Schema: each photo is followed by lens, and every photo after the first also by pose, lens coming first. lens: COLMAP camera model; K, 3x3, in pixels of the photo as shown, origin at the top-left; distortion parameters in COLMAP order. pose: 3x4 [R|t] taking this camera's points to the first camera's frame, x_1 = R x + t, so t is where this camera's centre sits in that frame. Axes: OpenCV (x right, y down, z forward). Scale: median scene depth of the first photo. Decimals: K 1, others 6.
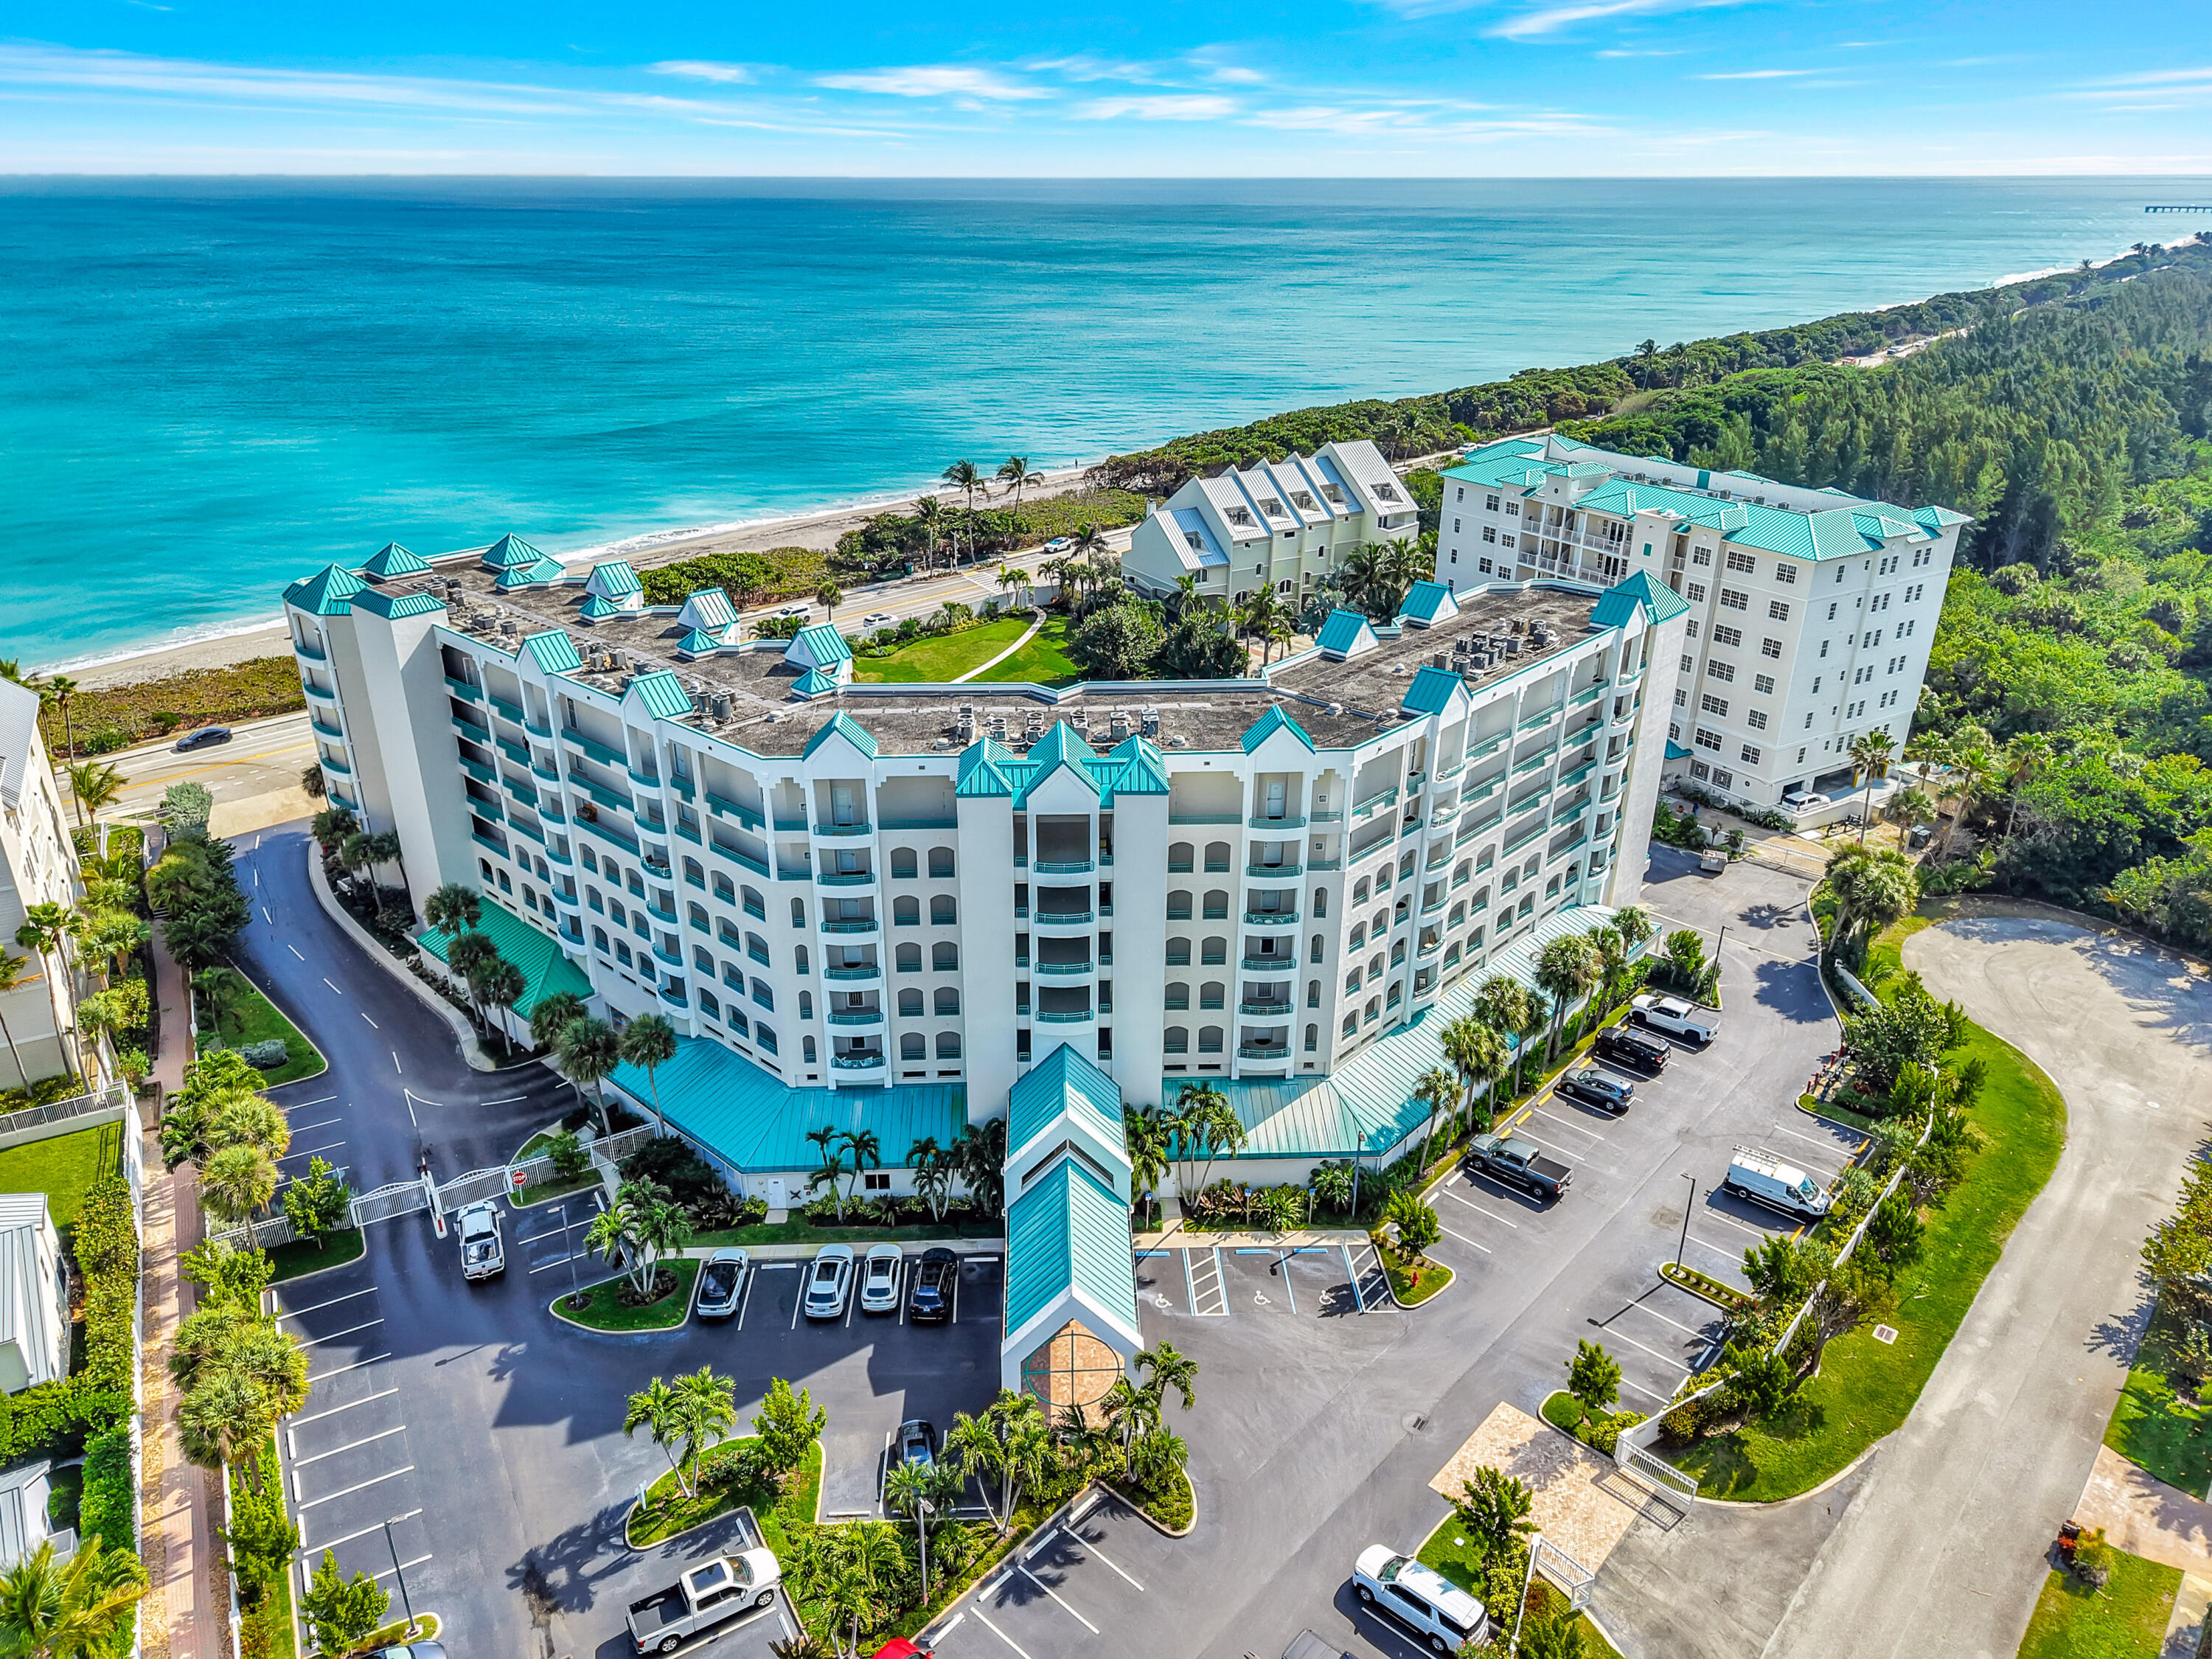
lens RADIAL K [[1512.5, 0, 1100.7], [0, 1512.5, 820.3], [0, 0, 1]] dist [0.098794, -0.000616]
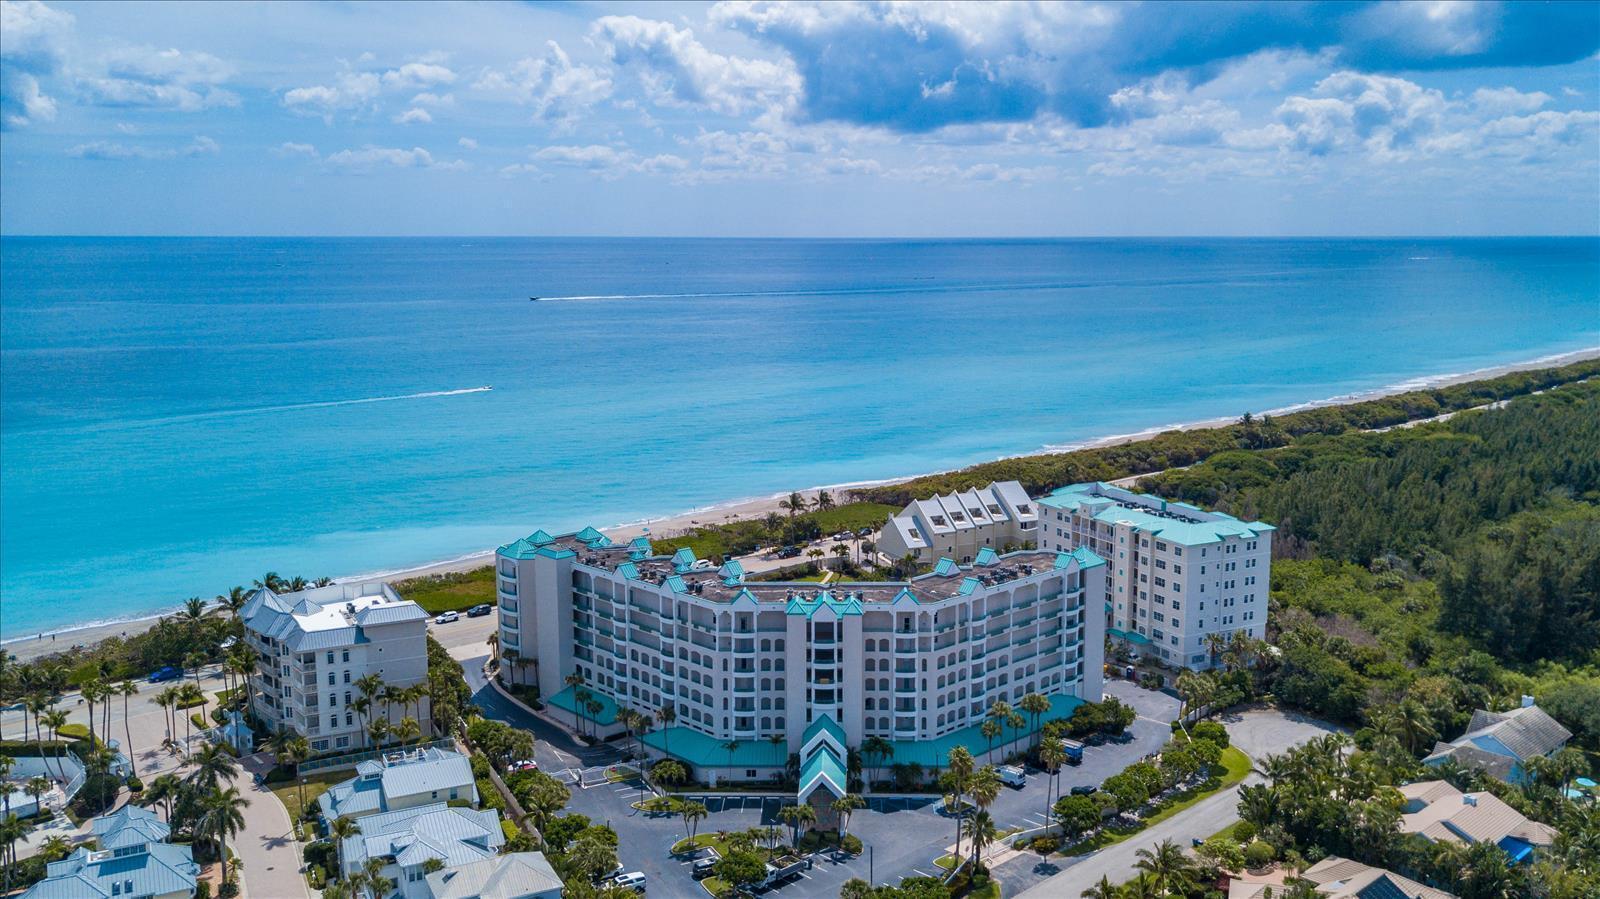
lens RADIAL K [[1388.7, 0, 799.4], [0, 1388.7, 447.1], [0, 0, 1]] dist [0.010690, 0.000586]
pose [[0.996927, 0.006963, -0.078031, 0.111011], [-0.026189, 0.968361, -0.248175, 0.280415], [0.073834, 0.249456, 0.965567, -1.365992]]
